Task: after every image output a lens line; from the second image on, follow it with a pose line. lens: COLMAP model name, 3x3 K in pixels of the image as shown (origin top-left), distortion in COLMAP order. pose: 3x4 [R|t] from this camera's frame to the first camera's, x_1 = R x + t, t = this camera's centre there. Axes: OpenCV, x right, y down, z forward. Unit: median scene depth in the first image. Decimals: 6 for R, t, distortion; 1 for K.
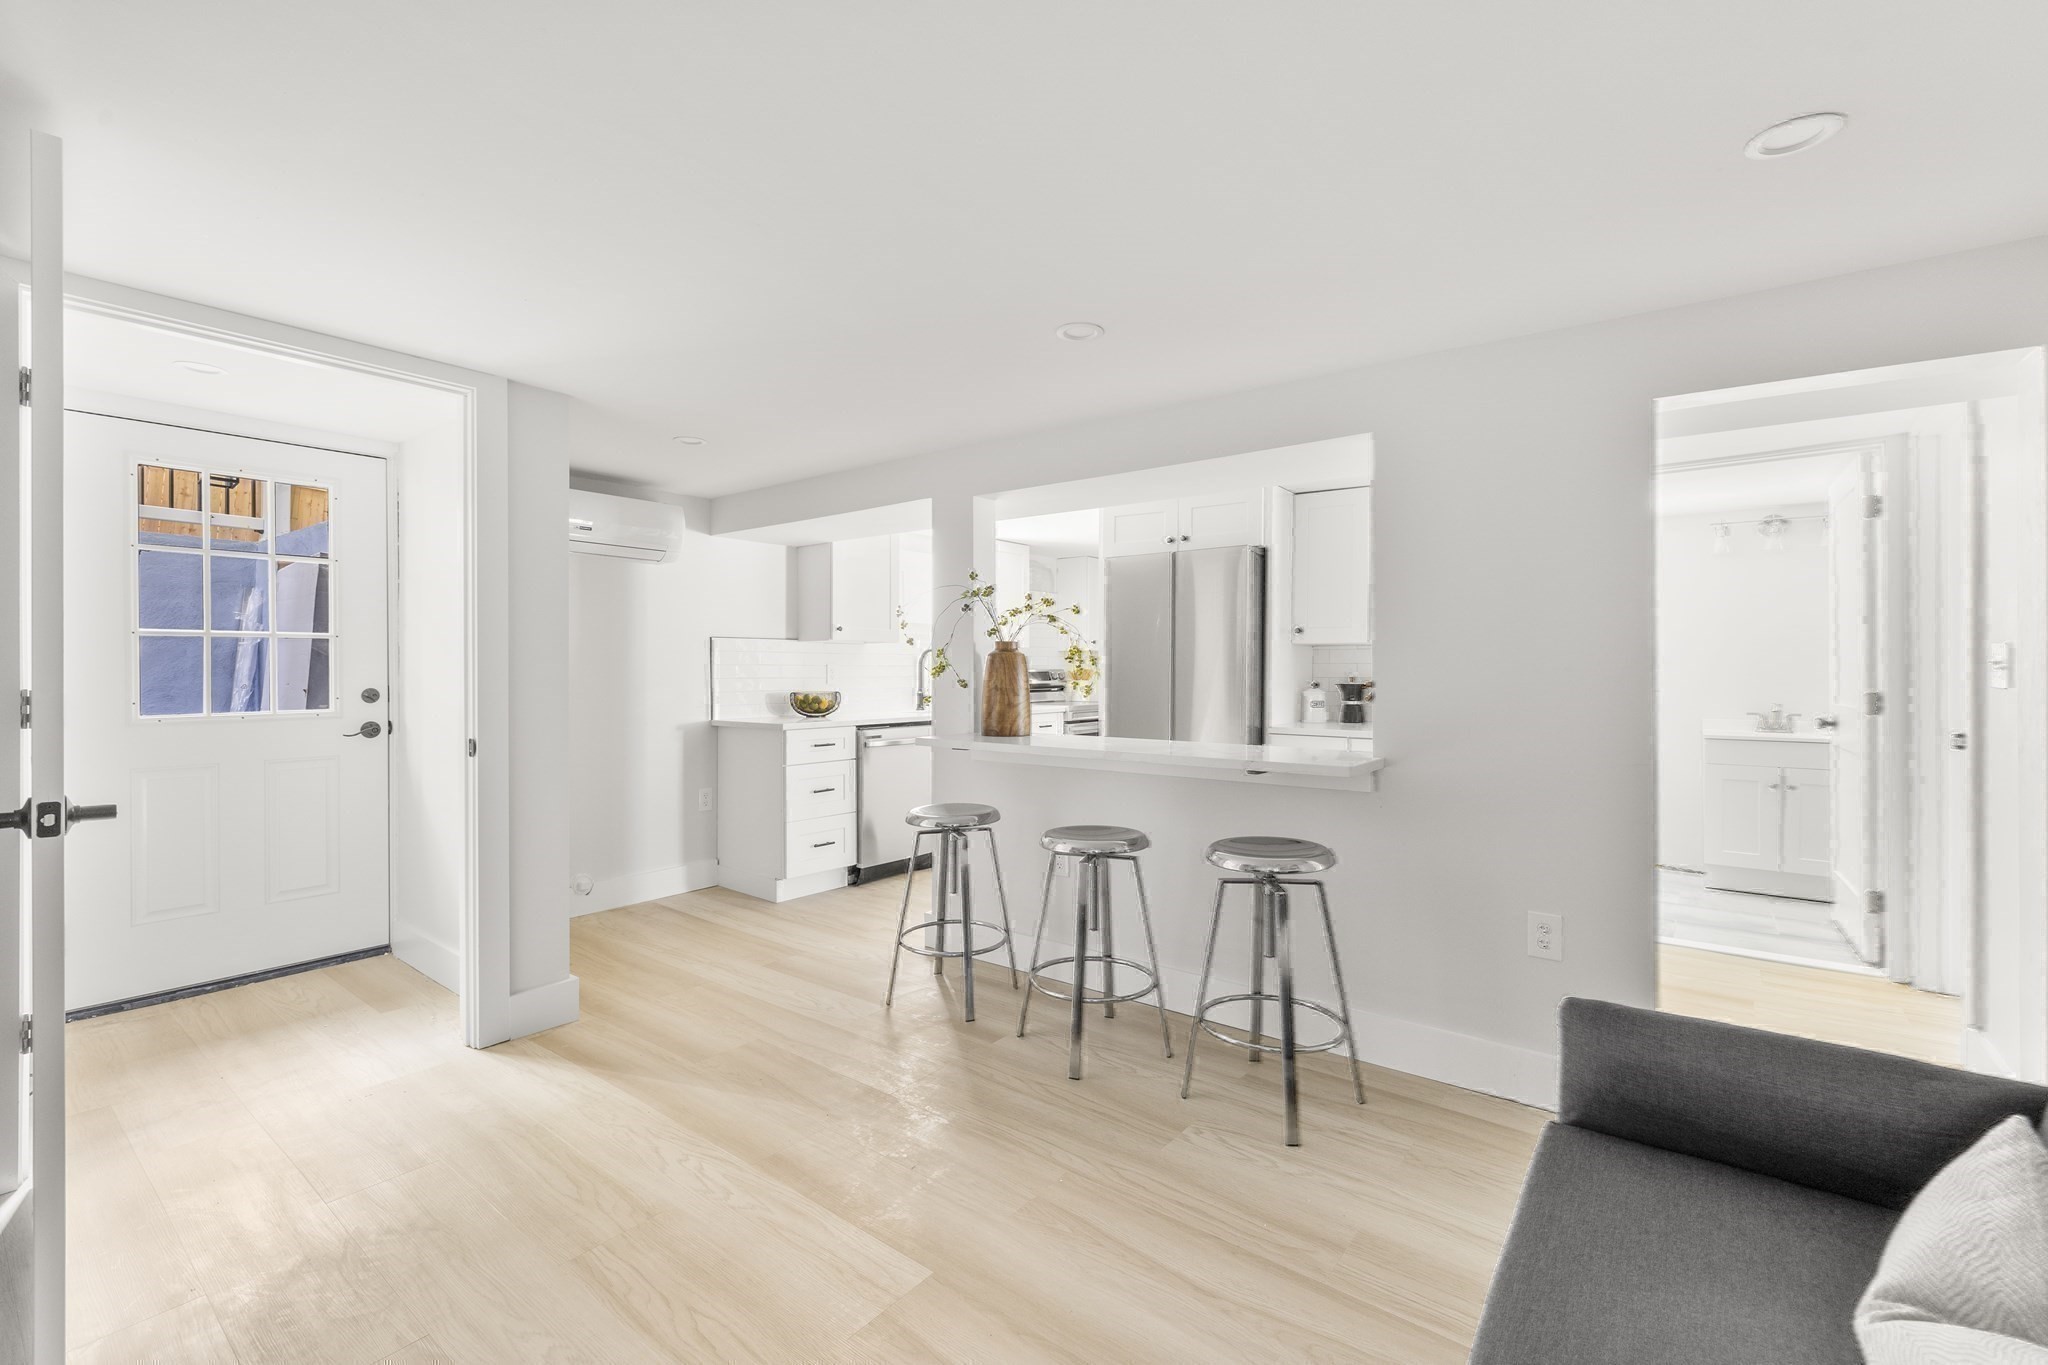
lens RADIAL K [[861.1, 0, 1030.0], [0, 861.1, 676.8], [0, 0, 1]] dist [-0.000083, -0.000023]
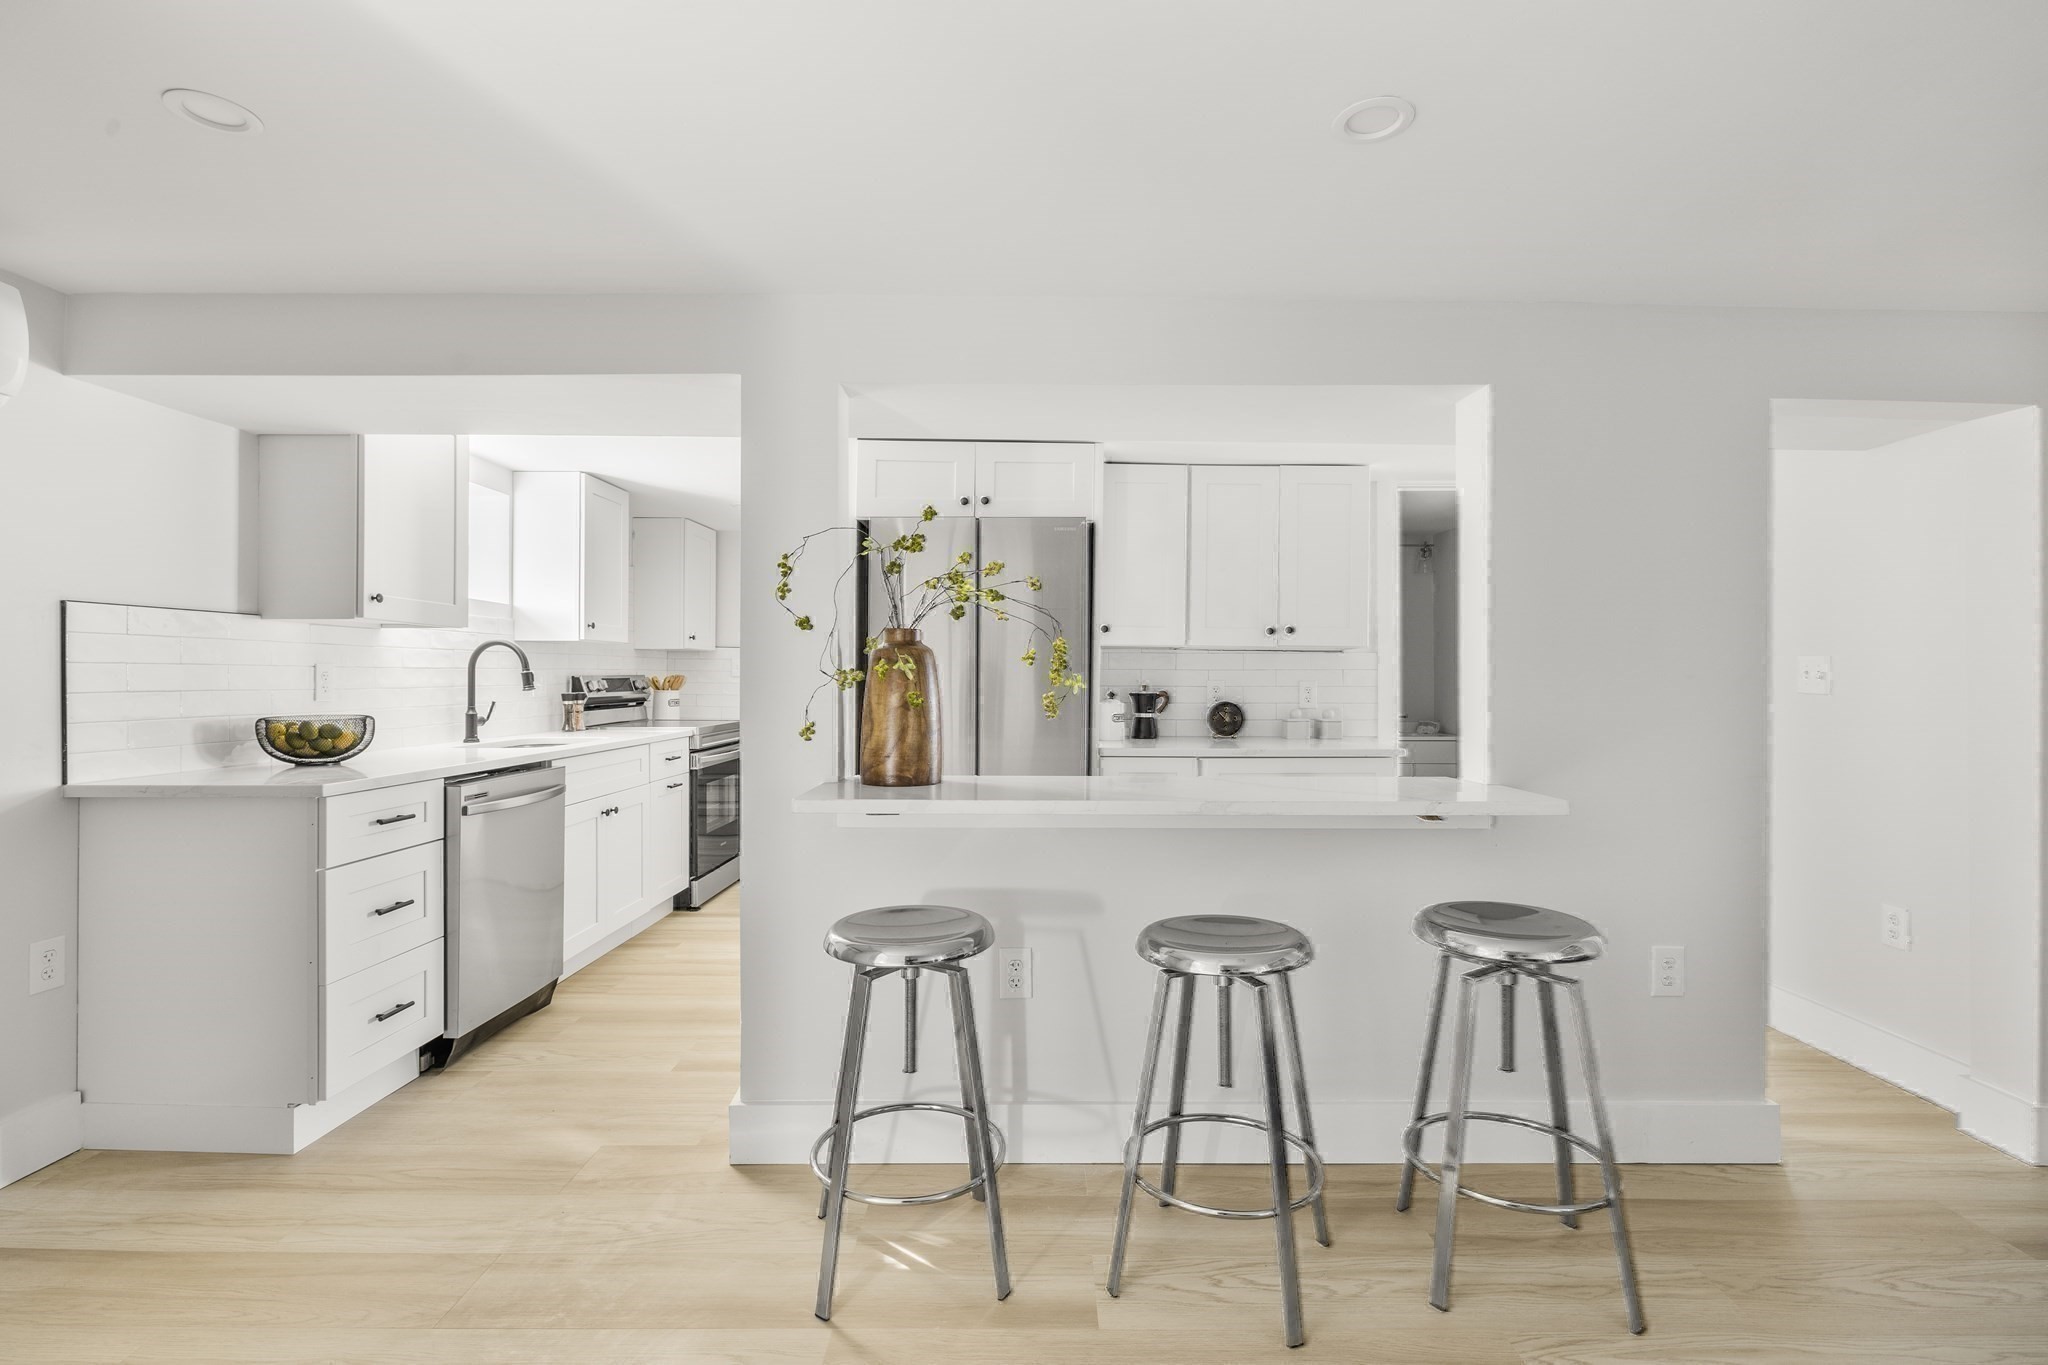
lens RADIAL K [[935.5, 0, 1024.0], [0, 935.5, 682.5], [0, 0, 1]] dist [-0.000668, 0.000044]
pose [[0.797342, -0.001538, 0.603526, -0.267574], [0.002066, 0.999998, -0.000181, -0.002362], [-0.603524, 0.001392, 0.797344, 0.311485]]
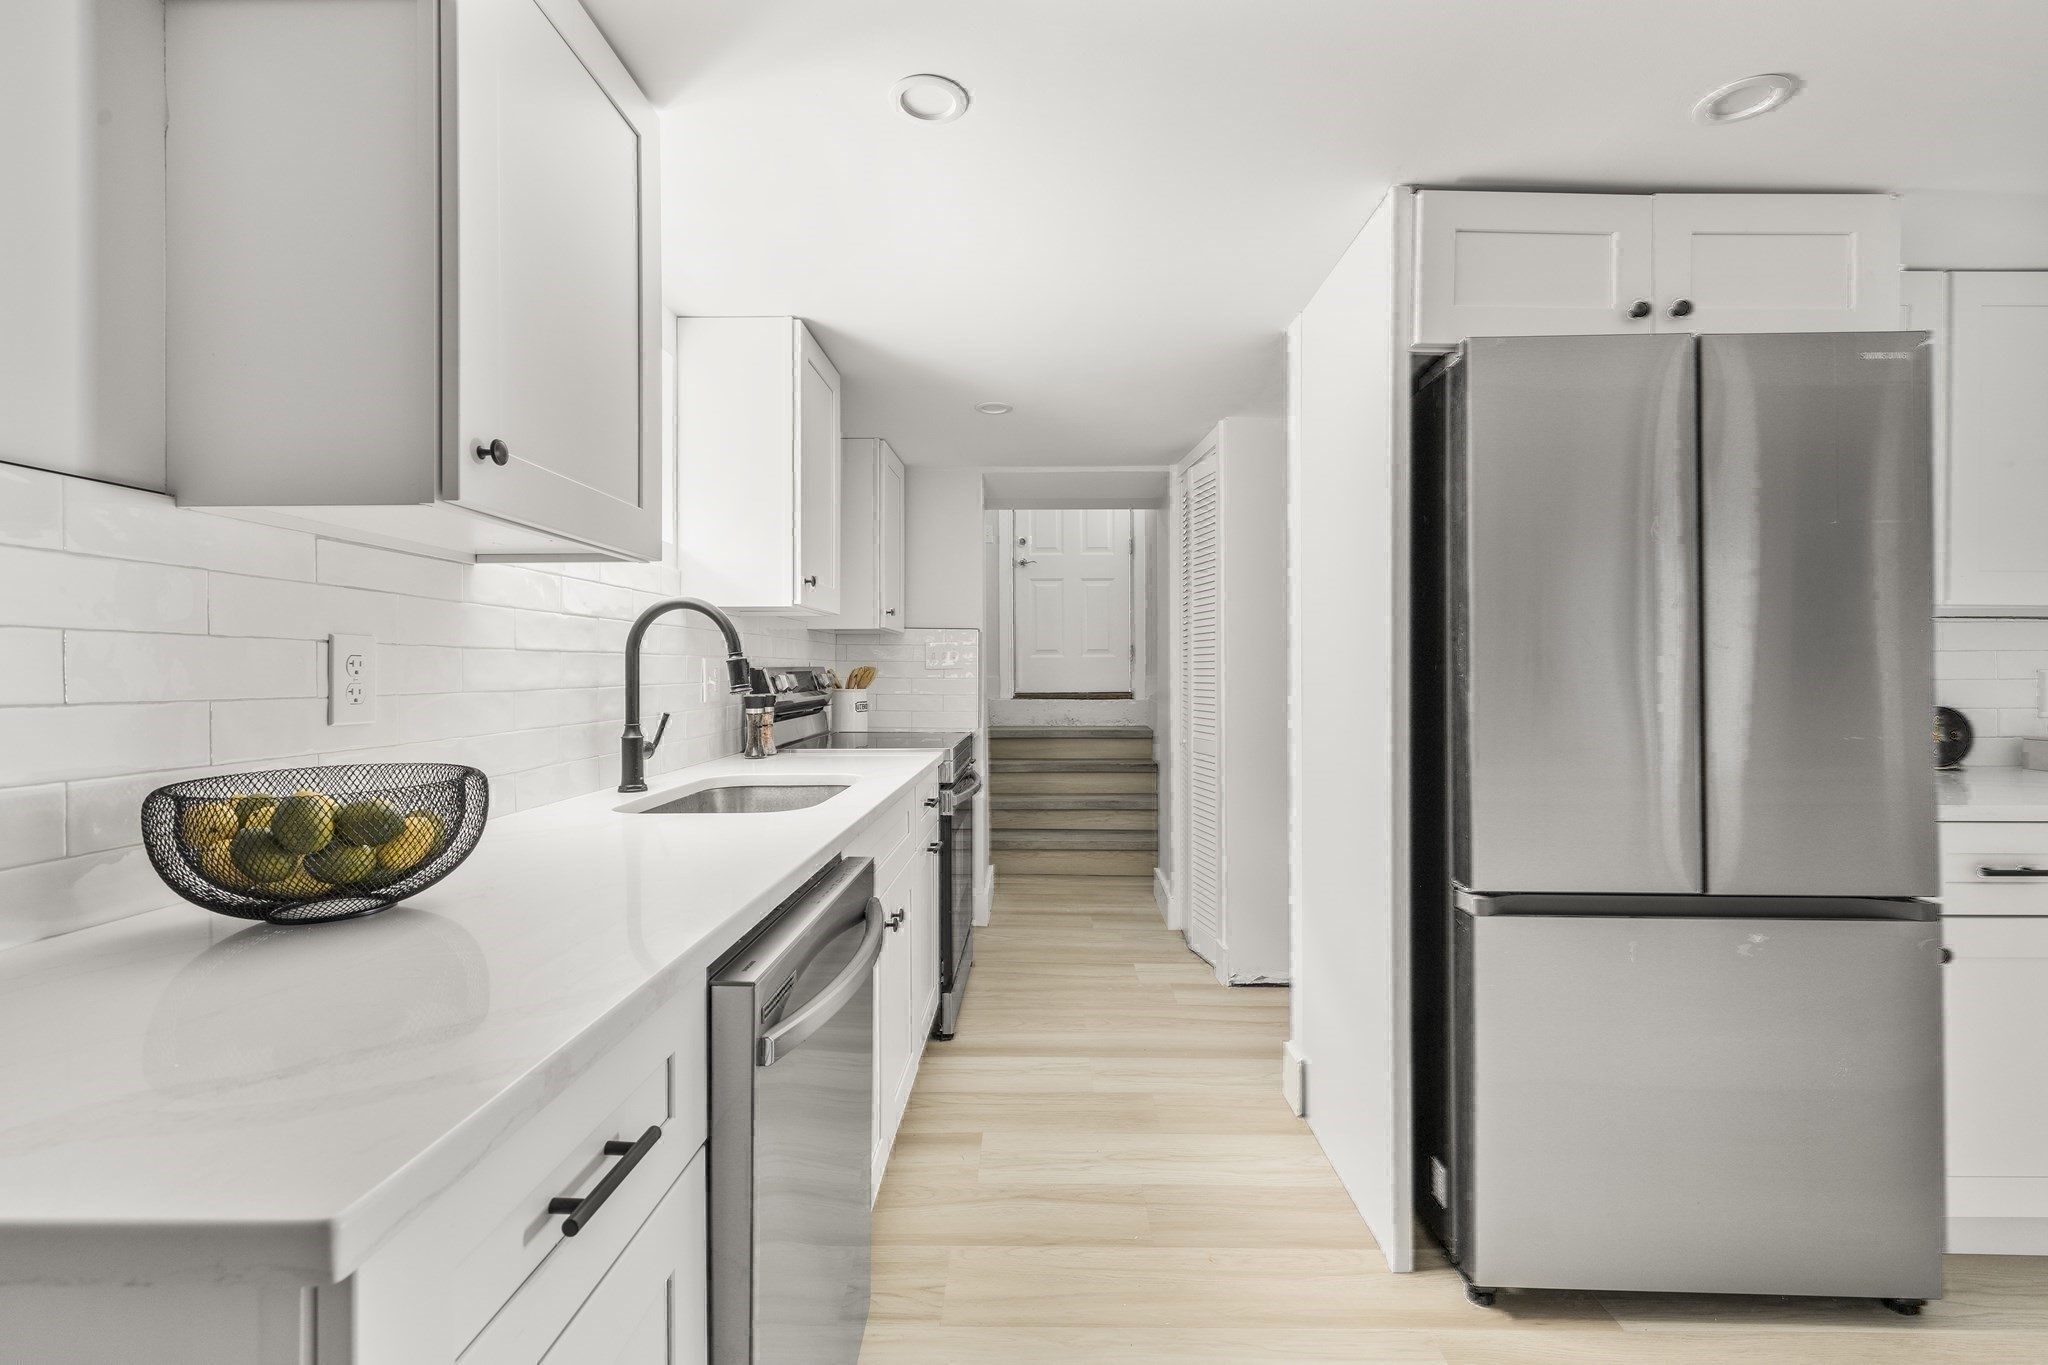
lens RADIAL K [[899.2, 0, 1032.2], [0, 899.2, 673.0], [0, 0, 1]] dist [-0.000386, -0.000073]
pose [[0.798972, -0.003035, 0.601360, -0.262500], [0.006740, 0.999970, -0.003908, -0.003391], [-0.601330, 0.007175, 0.798969, 0.807870]]
